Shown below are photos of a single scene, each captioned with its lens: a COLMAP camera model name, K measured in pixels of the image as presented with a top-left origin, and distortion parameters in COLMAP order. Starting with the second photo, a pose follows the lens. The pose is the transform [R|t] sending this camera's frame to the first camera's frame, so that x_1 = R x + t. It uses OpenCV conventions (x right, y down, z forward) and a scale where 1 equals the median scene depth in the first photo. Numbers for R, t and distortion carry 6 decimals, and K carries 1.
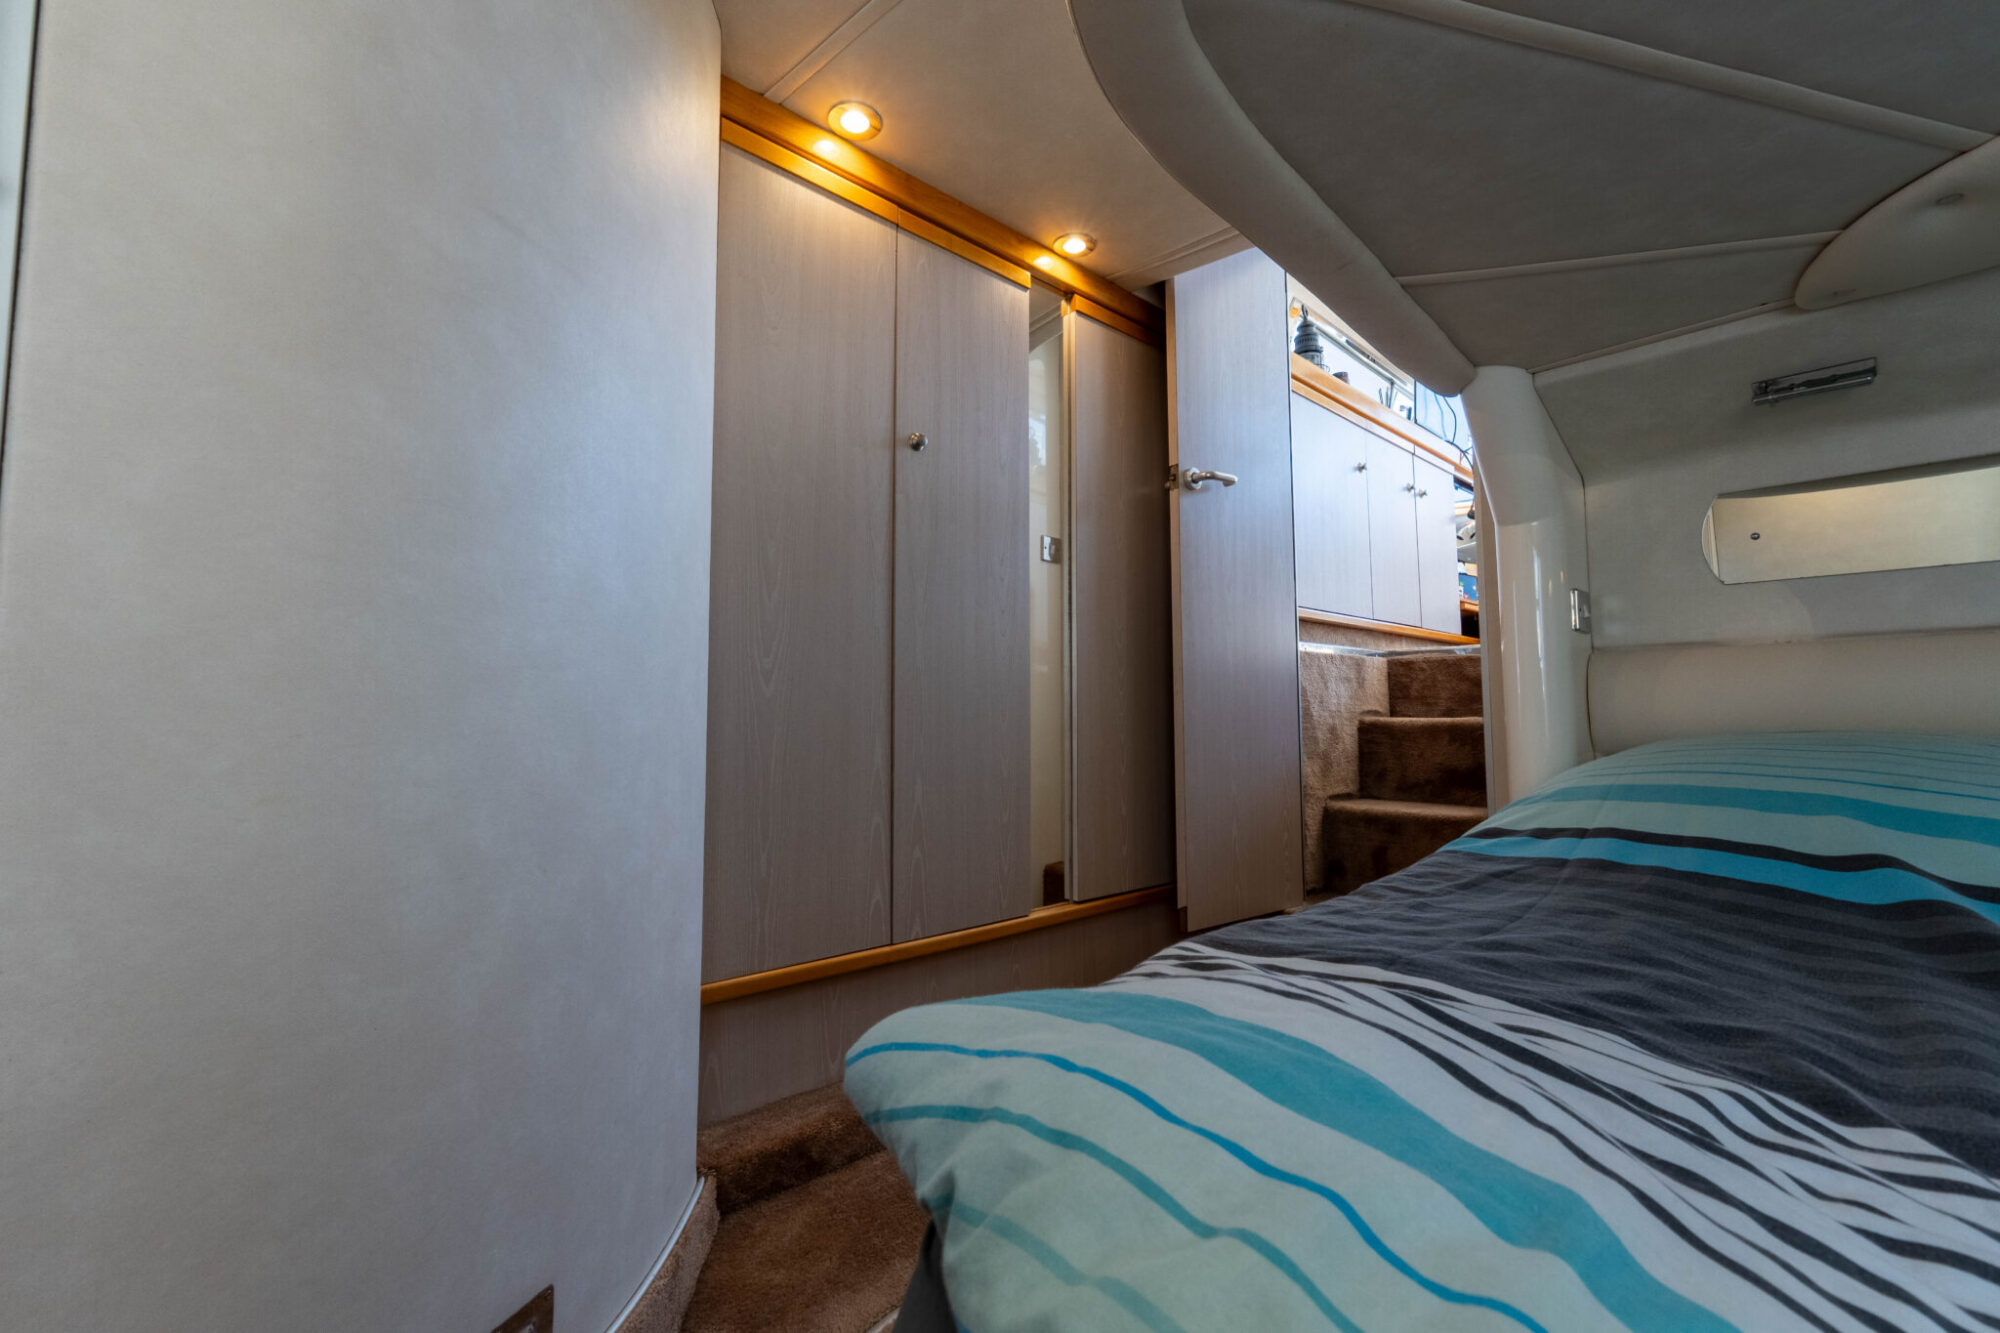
lens RADIAL K [[840.6, 0, 1002.1], [0, 840.6, 659.9], [0, 0, 1]] dist [-0.006202, 0.000116]
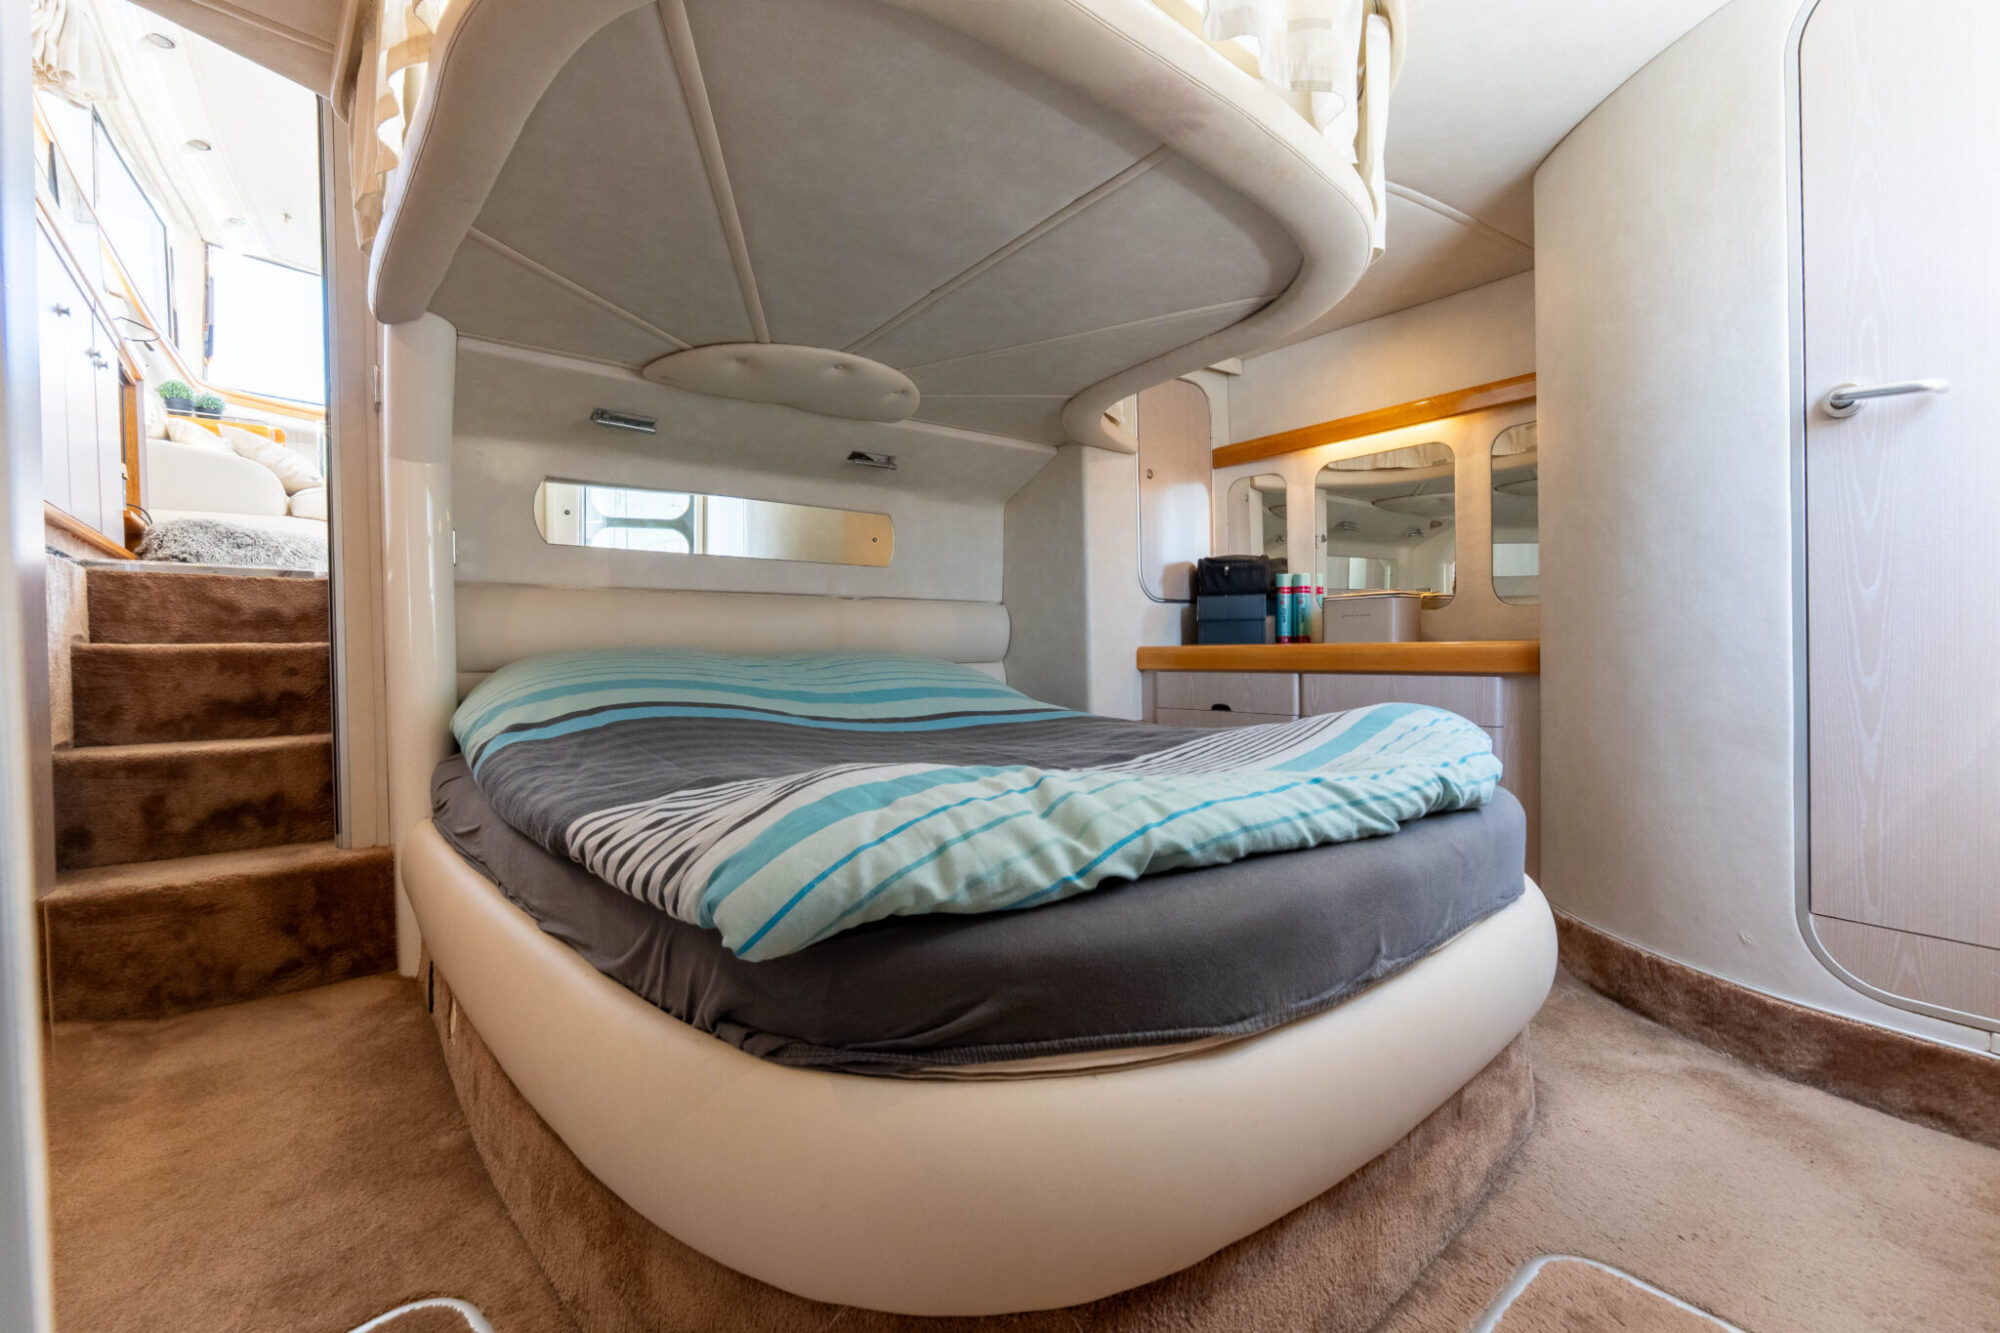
lens RADIAL K [[839.9, 0, 999.9], [0, 839.9, 663.7], [0, 0, 1]] dist [-0.005452, -0.000252]
pose [[0.053567, -0.013731, 0.998470, -0.522823], [-0.058973, 0.998117, 0.016890, 0.044189], [-0.996821, -0.059788, 0.052657, 0.206096]]
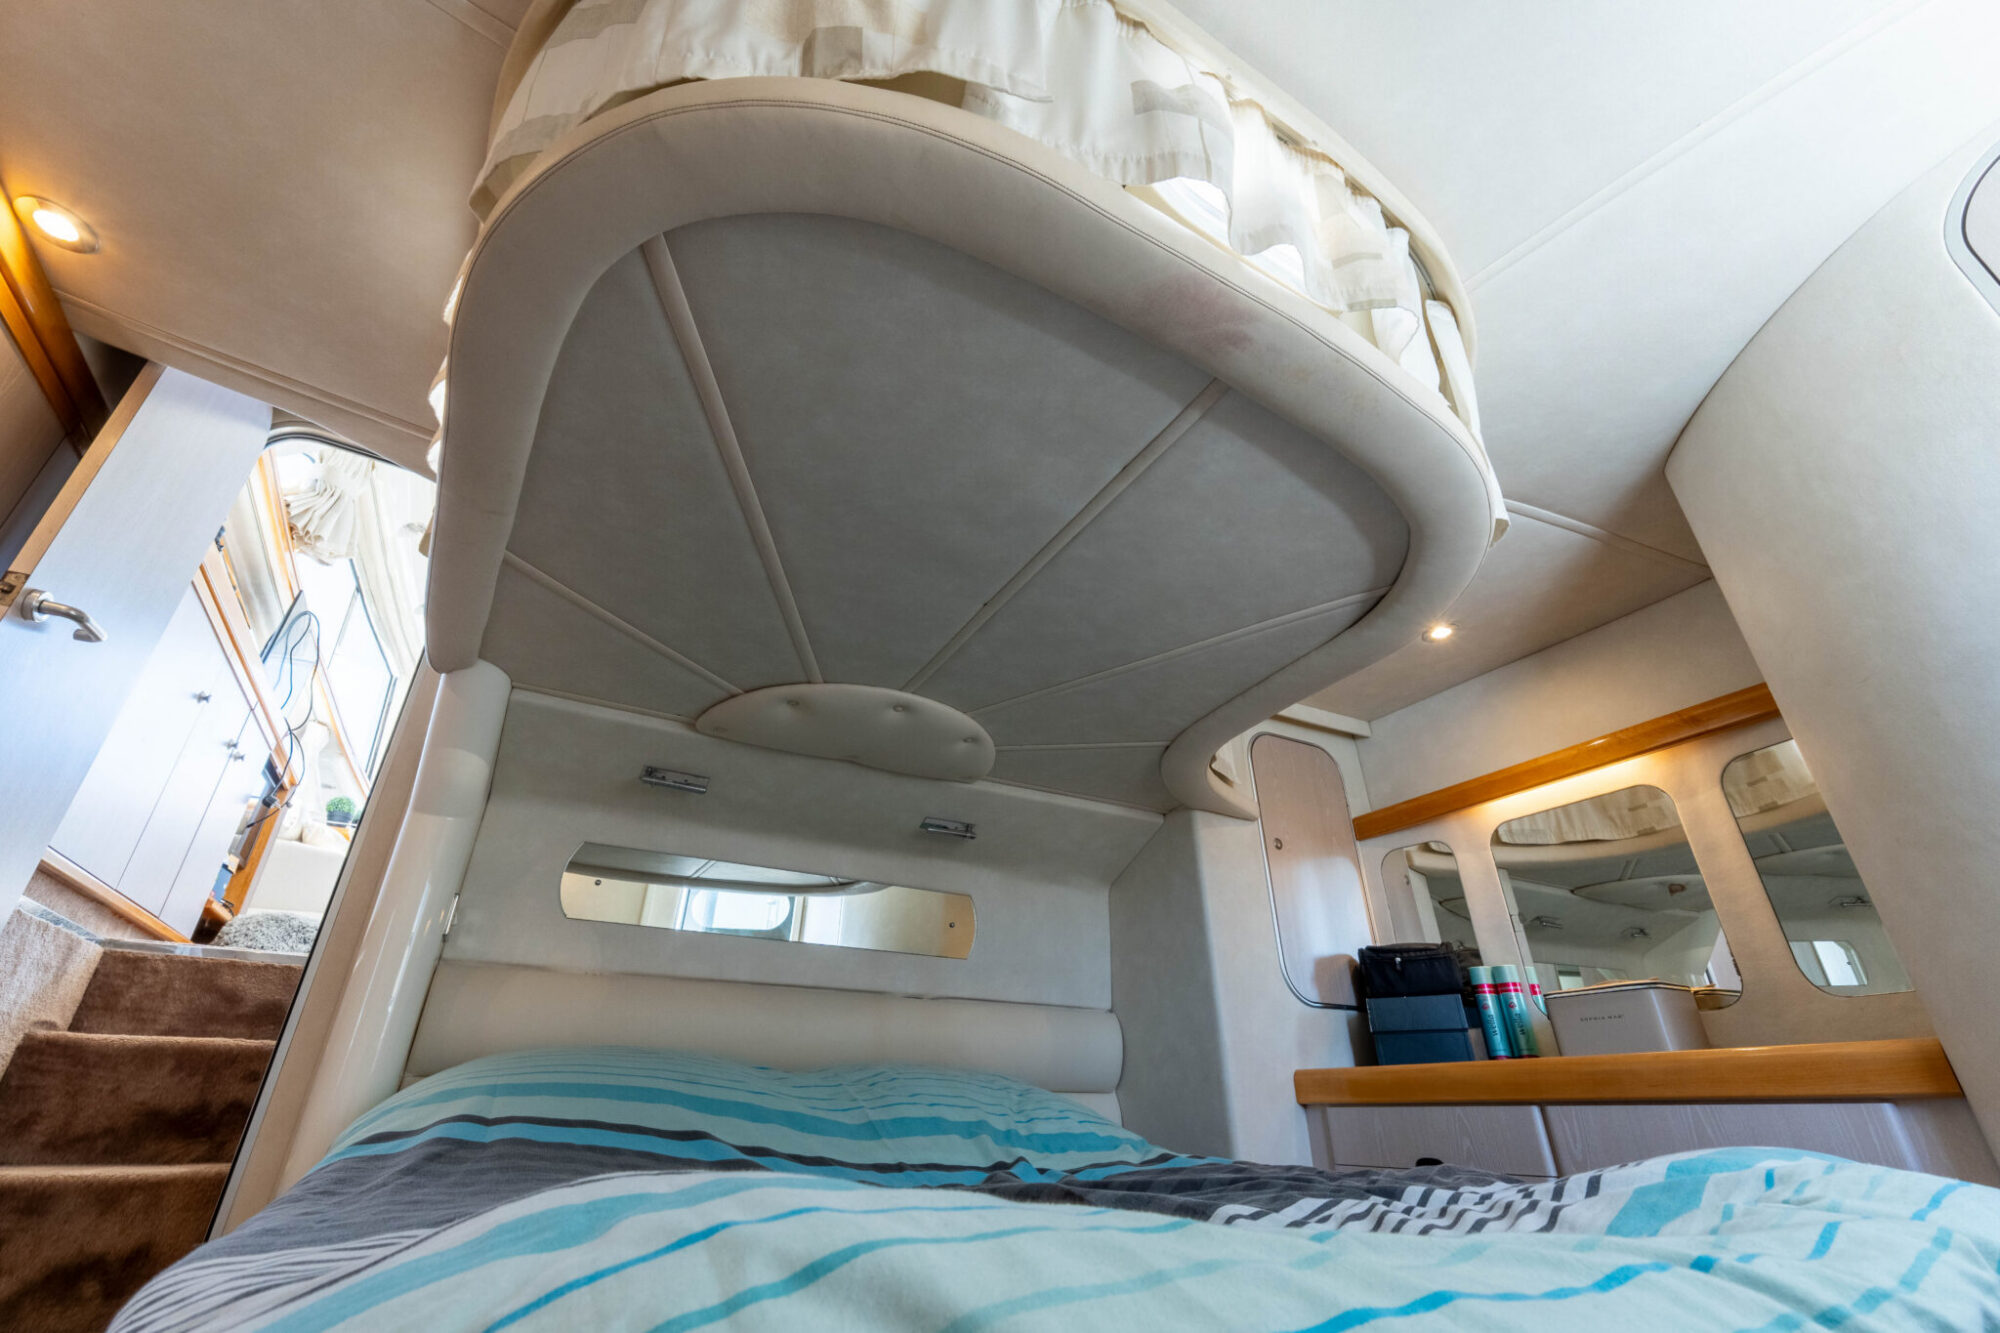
lens RADIAL K [[839.9, 0, 999.9], [0, 839.9, 663.7], [0, 0, 1]] dist [-0.005452, -0.000252]
pose [[0.210077, 0.463462, 0.860854, -0.225068], [-0.074016, 0.885515, -0.458677, 0.103430], [-0.974879, 0.032640, 0.220330, 0.142125]]
